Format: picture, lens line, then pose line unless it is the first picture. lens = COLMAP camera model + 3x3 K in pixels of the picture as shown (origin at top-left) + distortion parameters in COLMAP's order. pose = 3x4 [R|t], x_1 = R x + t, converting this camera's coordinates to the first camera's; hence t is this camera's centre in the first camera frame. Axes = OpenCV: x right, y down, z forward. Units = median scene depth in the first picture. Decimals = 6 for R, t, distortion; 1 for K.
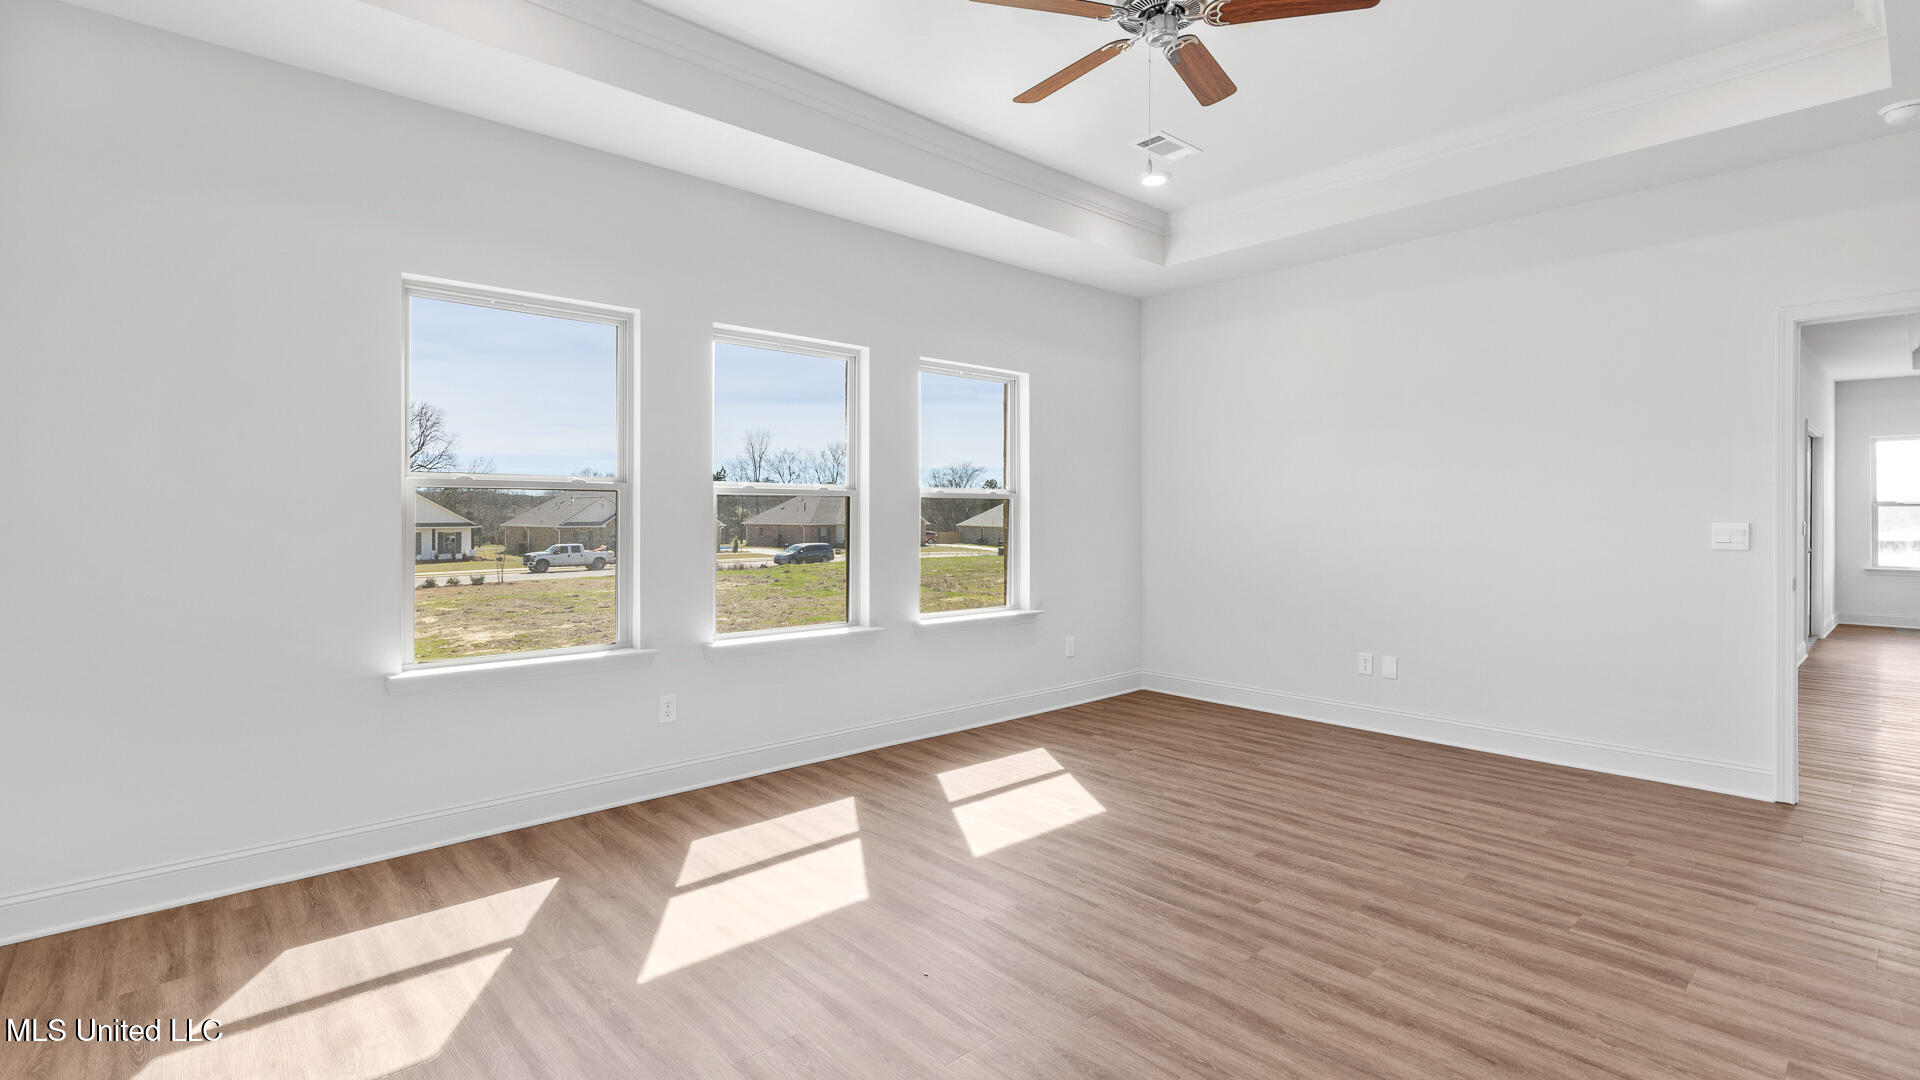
lens RADIAL K [[881.8, 0, 961.6], [0, 881.8, 513.6], [0, 0, 1]] dist [-0.001084, -0.000077]
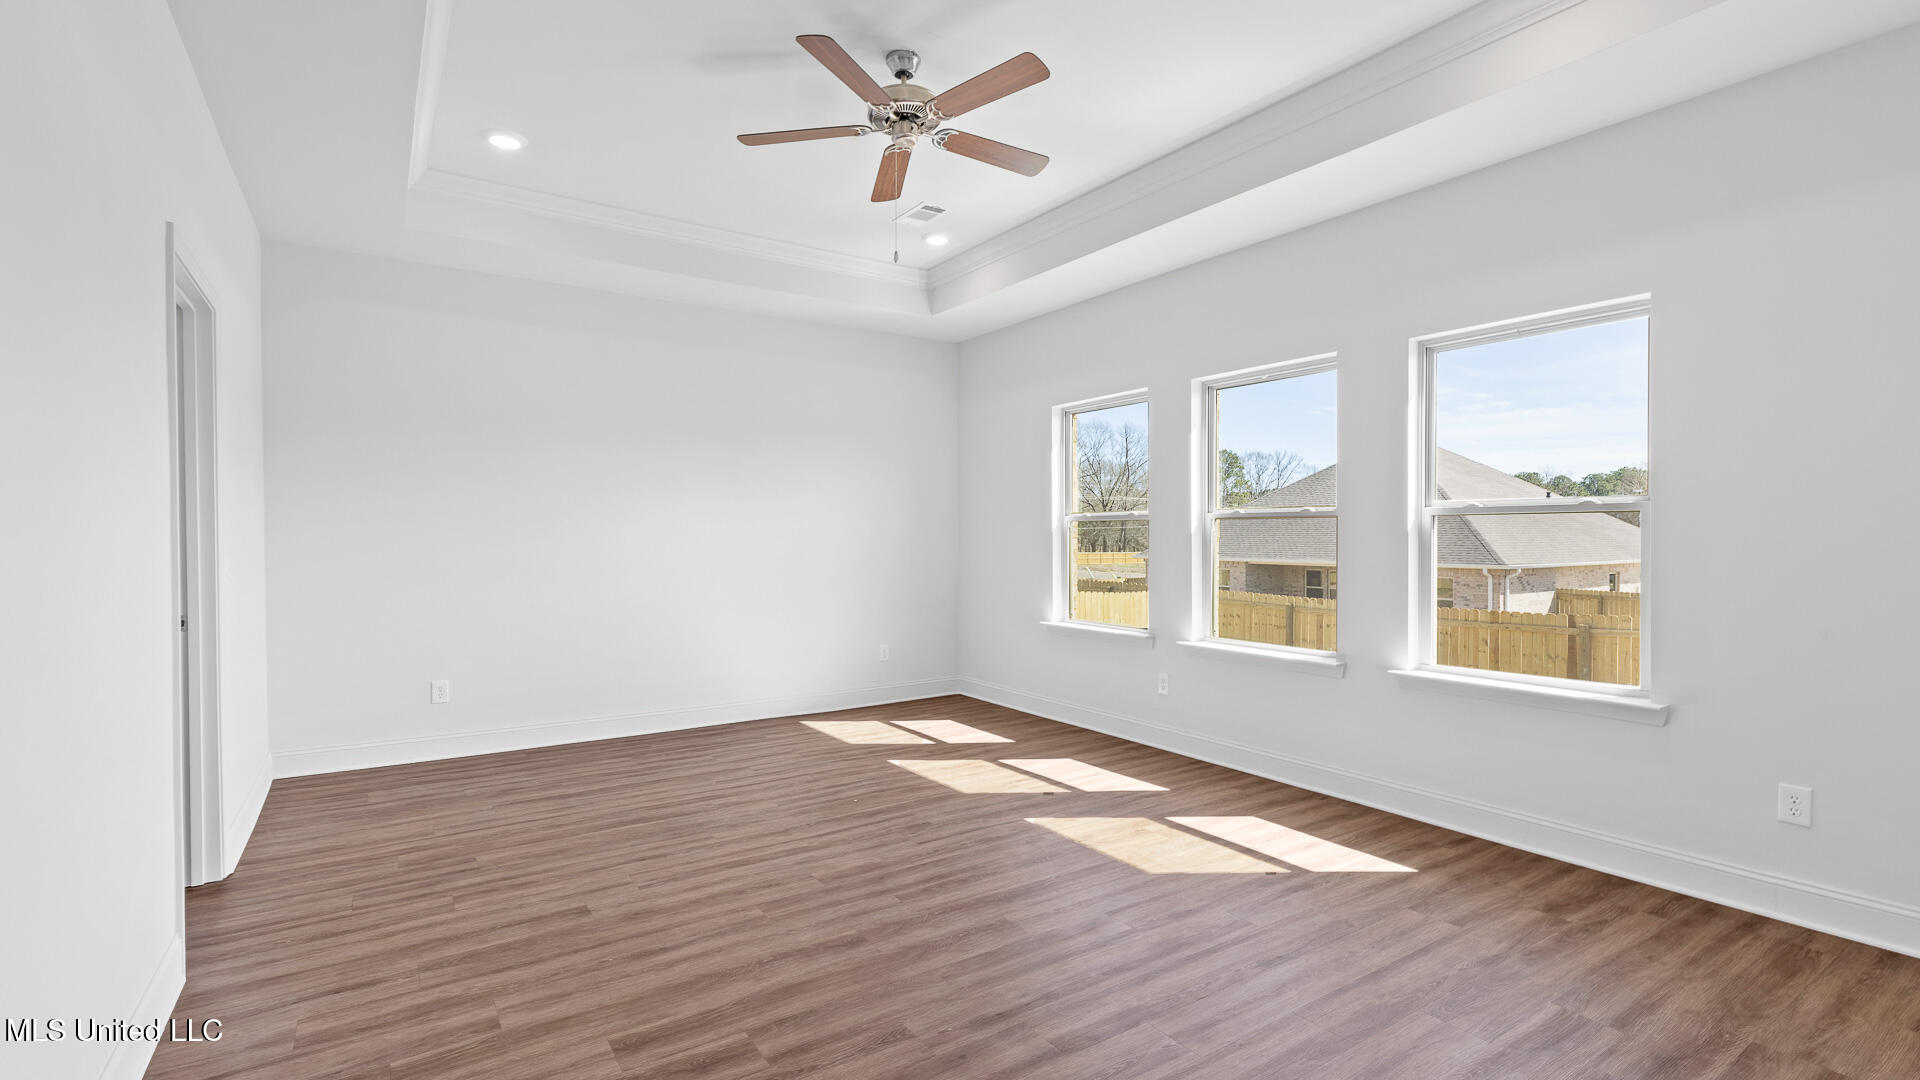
lens RADIAL K [[906.4, 0, 975.5], [0, 906.4, 545.5], [0, 0, 1]] dist [-0.000956, -0.000371]
pose [[-0.151665, 0.012874, -0.988348, 1.298854], [0.001934, 0.999917, 0.012728, -0.001781], [0.988430, 0.000019, -0.151678, 1.163138]]
